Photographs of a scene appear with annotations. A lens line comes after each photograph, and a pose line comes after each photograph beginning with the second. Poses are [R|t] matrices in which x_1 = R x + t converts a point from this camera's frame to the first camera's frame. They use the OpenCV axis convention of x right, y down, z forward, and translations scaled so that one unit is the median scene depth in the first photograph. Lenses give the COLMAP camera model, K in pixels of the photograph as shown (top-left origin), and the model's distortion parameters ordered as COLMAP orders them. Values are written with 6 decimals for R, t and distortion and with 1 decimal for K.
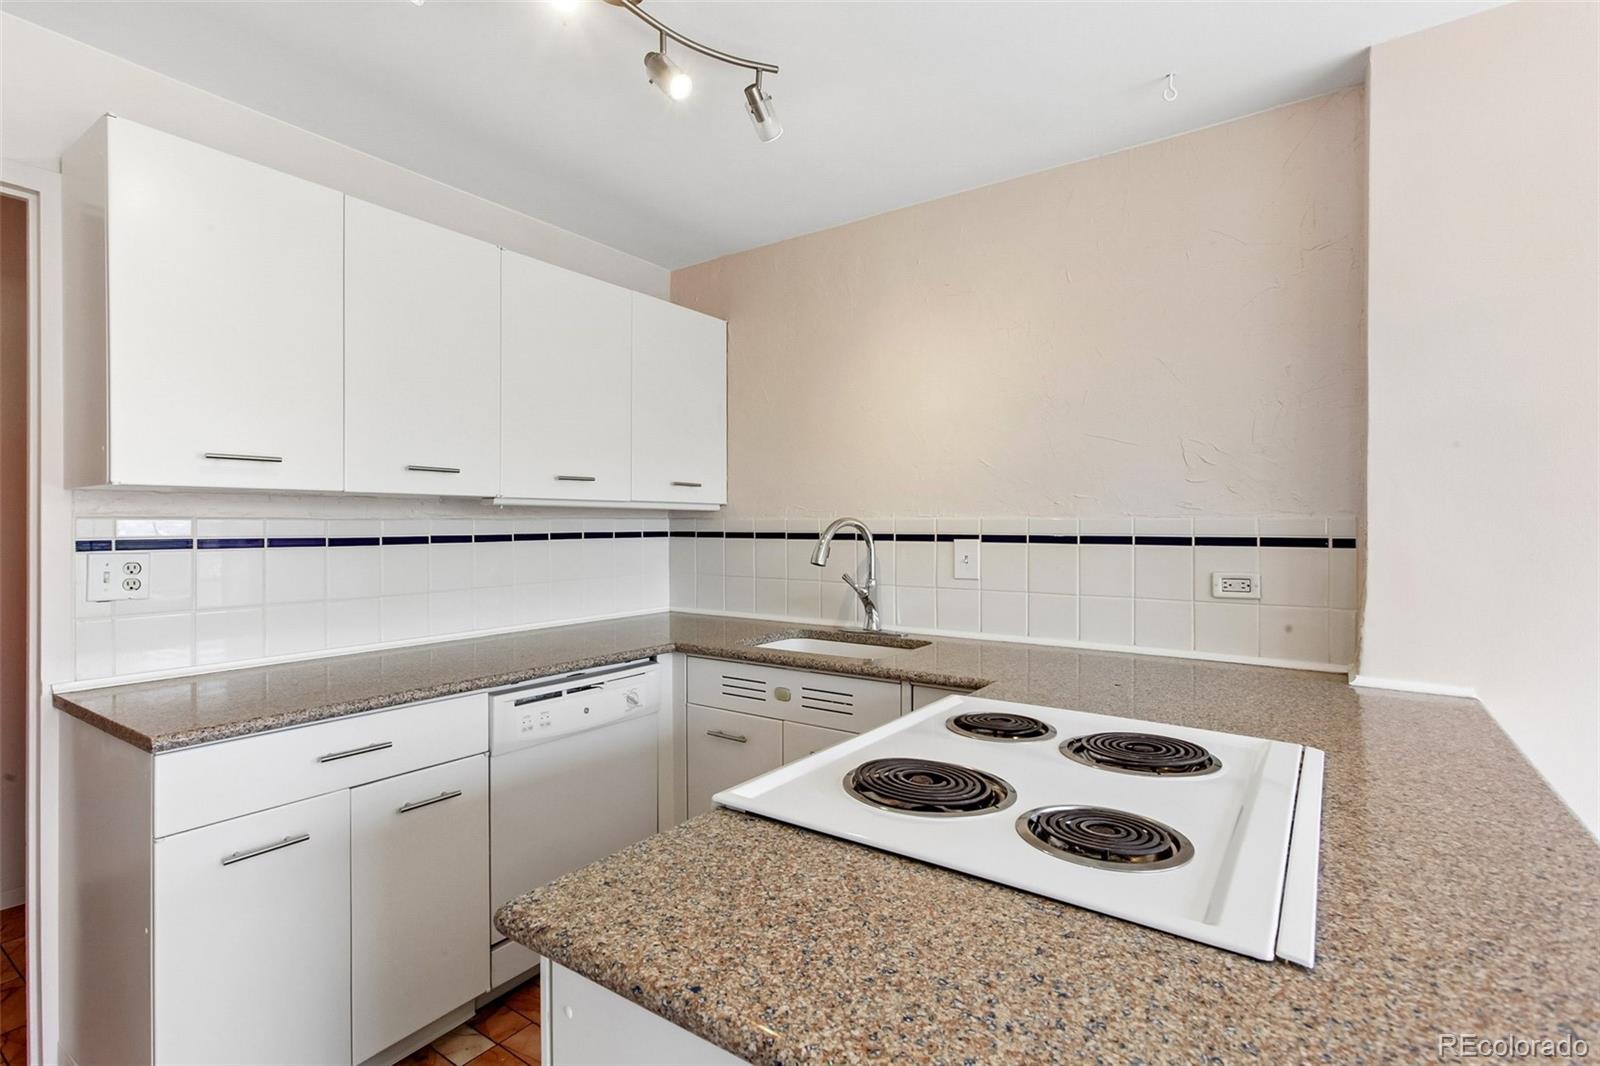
lens RADIAL K [[775.7, 0, 781.9], [0, 775.7, 524.1], [0, 0, 1]] dist [-0.012589, 0.007497]
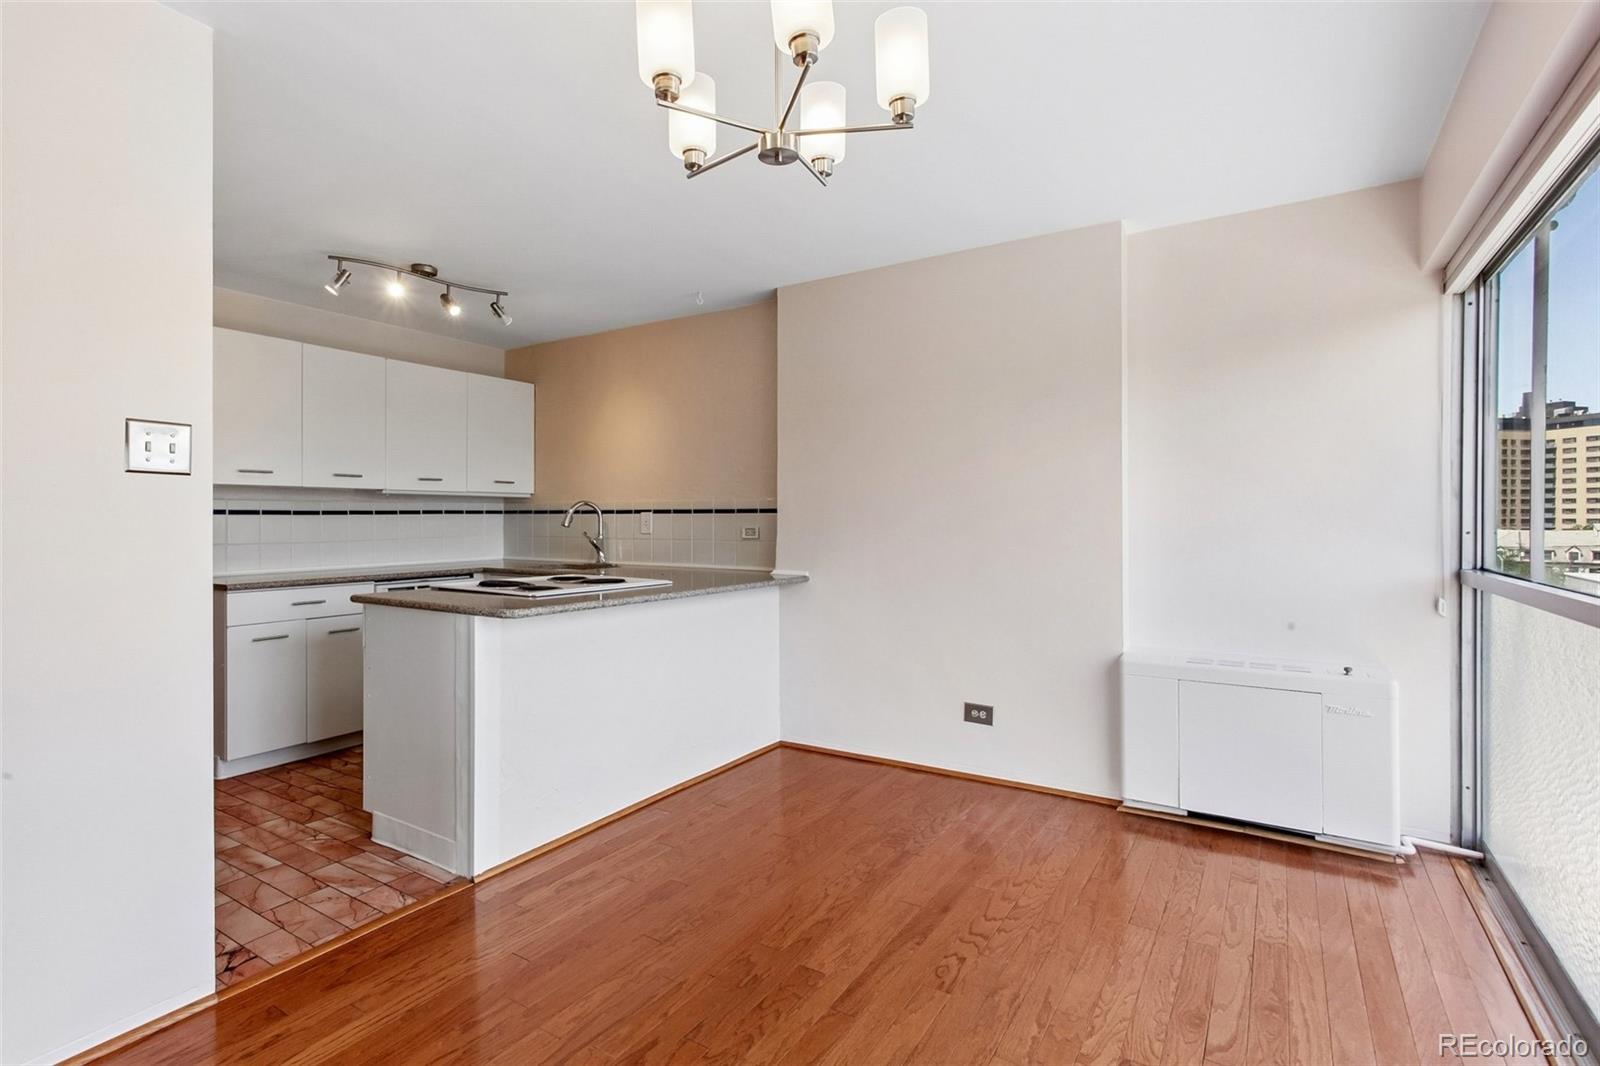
lens RADIAL K [[775.7, 0, 783.5], [0, 775.7, 515.0], [0, 0, 1]] dist [-0.012589, 0.007497]
pose [[0.998261, -0.001328, 0.058926, 0.518625], [0.001458, 0.999997, -0.002156, 0.035001], [-0.058923, 0.002239, 0.998260, -0.990499]]
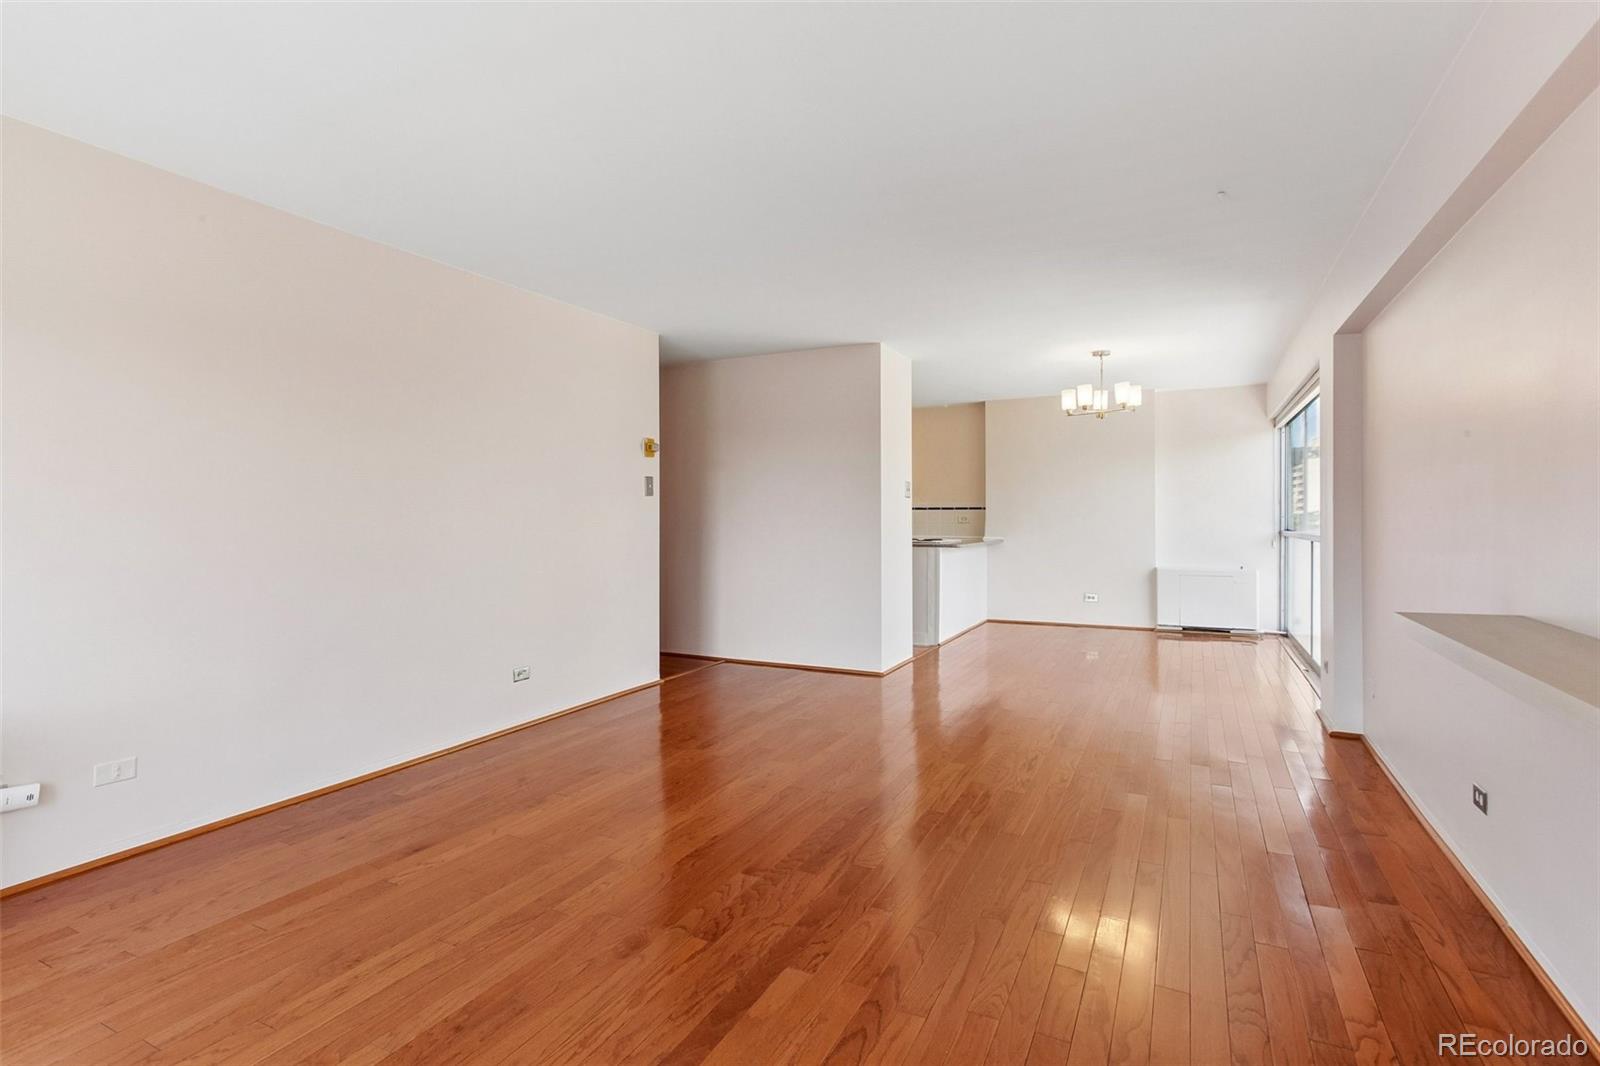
lens RADIAL K [[775.7, 0, 802.2], [0, 775.7, 518.4], [0, 0, 1]] dist [-0.012589, 0.007497]
pose [[0.984882, 0.001722, 0.173218, -0.900983], [-0.000965, 0.999990, -0.004454, 0.086241], [-0.173224, 0.004220, 0.984873, -2.704011]]
